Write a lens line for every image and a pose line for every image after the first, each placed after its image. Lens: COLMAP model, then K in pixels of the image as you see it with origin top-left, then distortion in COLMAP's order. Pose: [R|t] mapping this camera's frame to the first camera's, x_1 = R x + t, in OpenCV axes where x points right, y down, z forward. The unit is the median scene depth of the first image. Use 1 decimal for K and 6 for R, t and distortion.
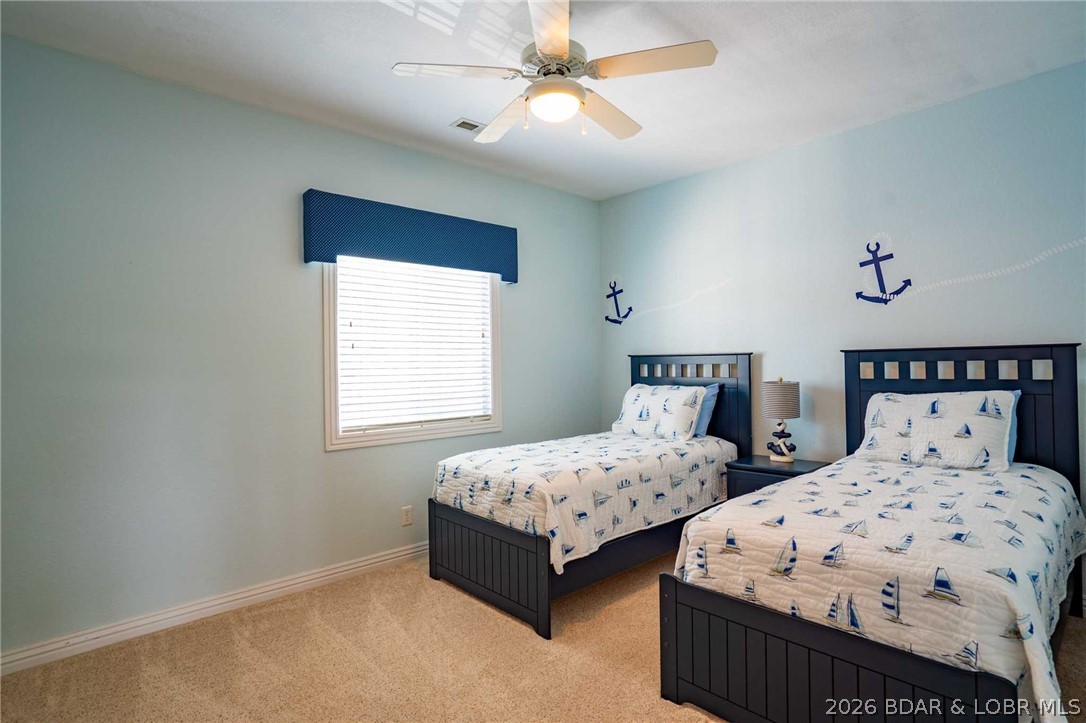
lens RADIAL K [[556.8, 0, 562.1], [0, 556.8, 365.2], [0, 0, 1]] dist [-0.038406, 0.018711]
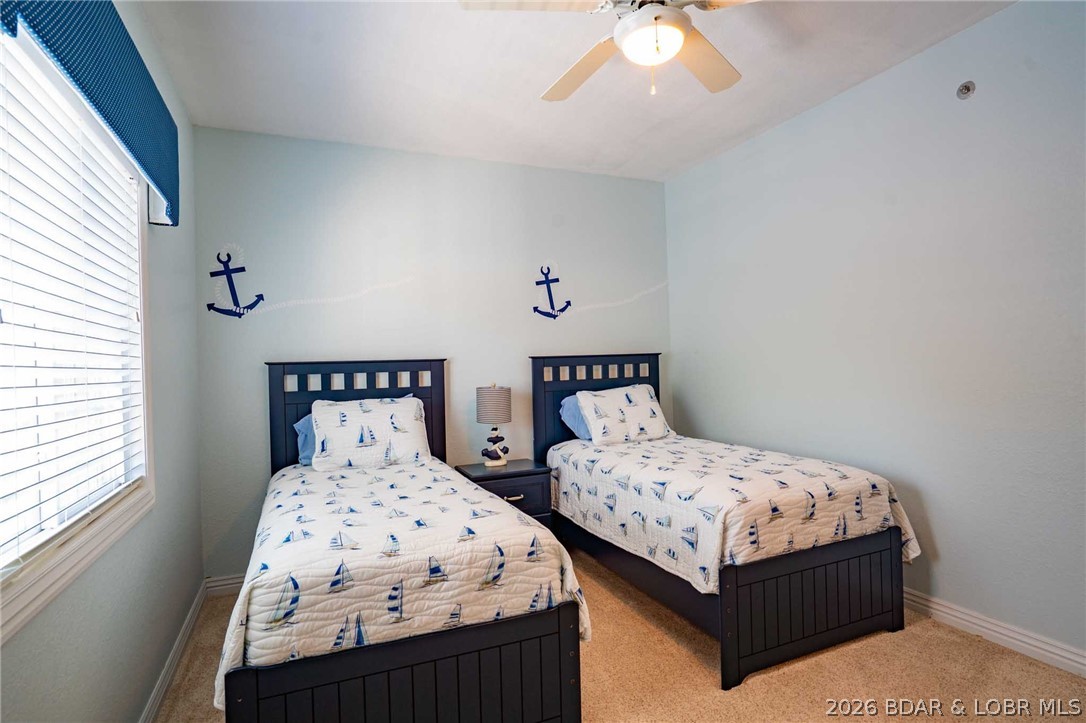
lens RADIAL K [[556.8, 0, 546.1], [0, 556.8, 353.2], [0, 0, 1]] dist [-0.038406, 0.018711]
pose [[0.349207, 0.022533, 0.936775, -0.586654], [0.028036, 0.999012, -0.034481, 0.006172], [-0.936626, 0.038305, 0.348230, 0.615684]]
